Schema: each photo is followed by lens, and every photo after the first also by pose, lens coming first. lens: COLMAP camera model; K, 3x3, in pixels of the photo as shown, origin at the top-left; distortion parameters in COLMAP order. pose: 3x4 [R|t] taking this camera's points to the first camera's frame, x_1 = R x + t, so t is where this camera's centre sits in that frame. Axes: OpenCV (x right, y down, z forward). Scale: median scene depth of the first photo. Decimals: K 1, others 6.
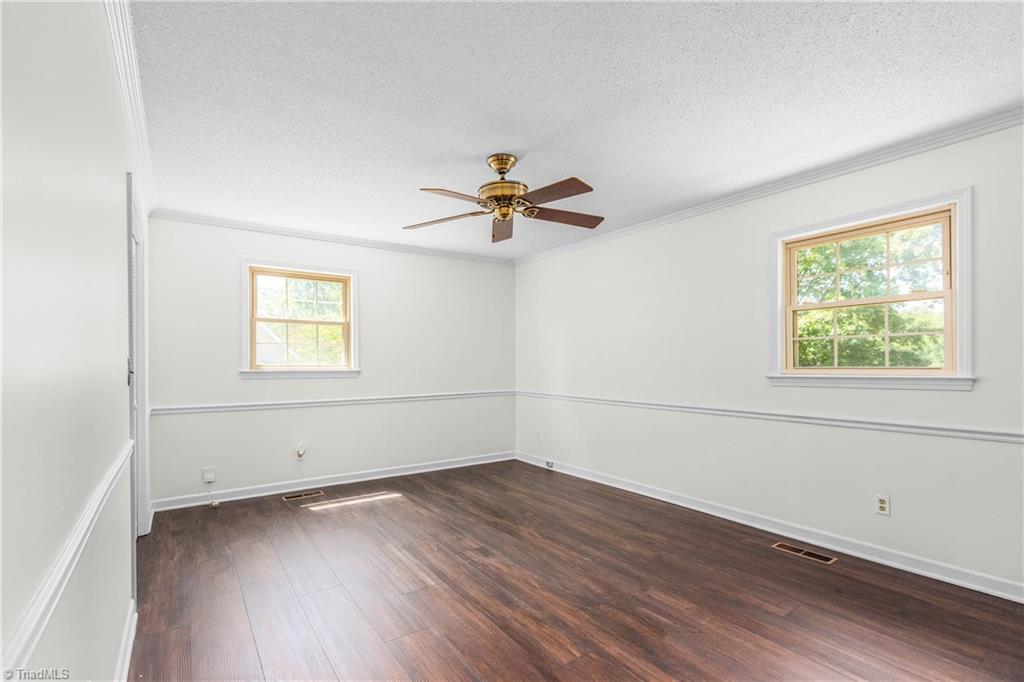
lens RADIAL K [[464.8, 0, 493.6], [0, 464.8, 362.5], [0, 0, 1]] dist [0.011169, -0.000104]
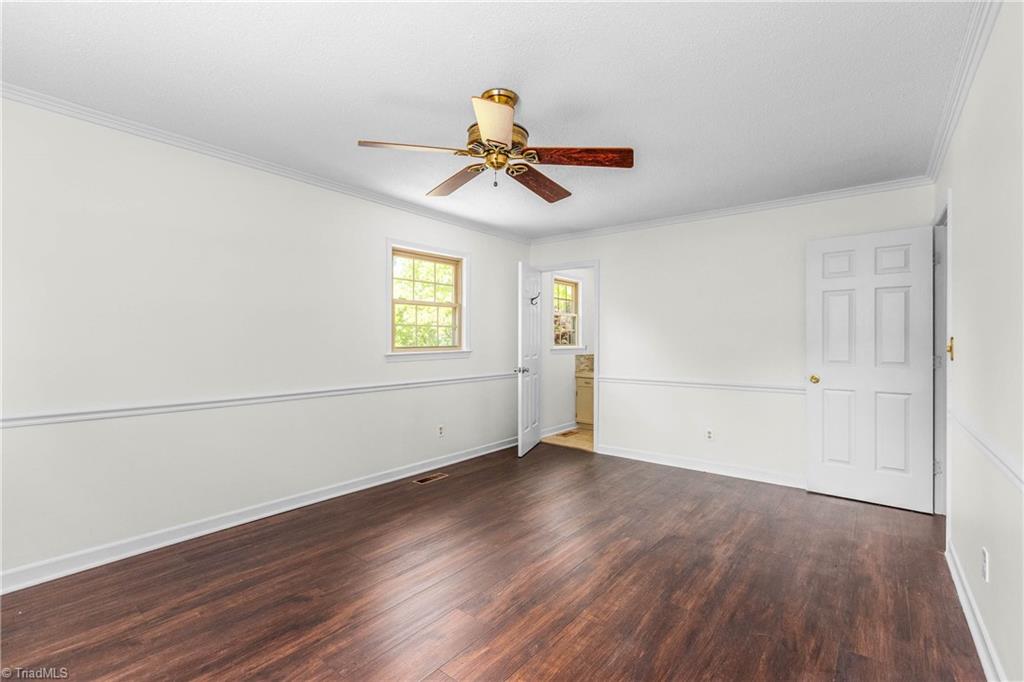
lens RADIAL K [[464.8, 0, 511.1], [0, 464.8, 341.5], [0, 0, 1]] dist [0.011169, -0.000104]
pose [[-0.312233, 0.013068, 0.949916, -0.633000], [0.004738, 0.999914, -0.012199, 0.012434], [-0.949994, 0.000692, -0.312268, 1.033044]]
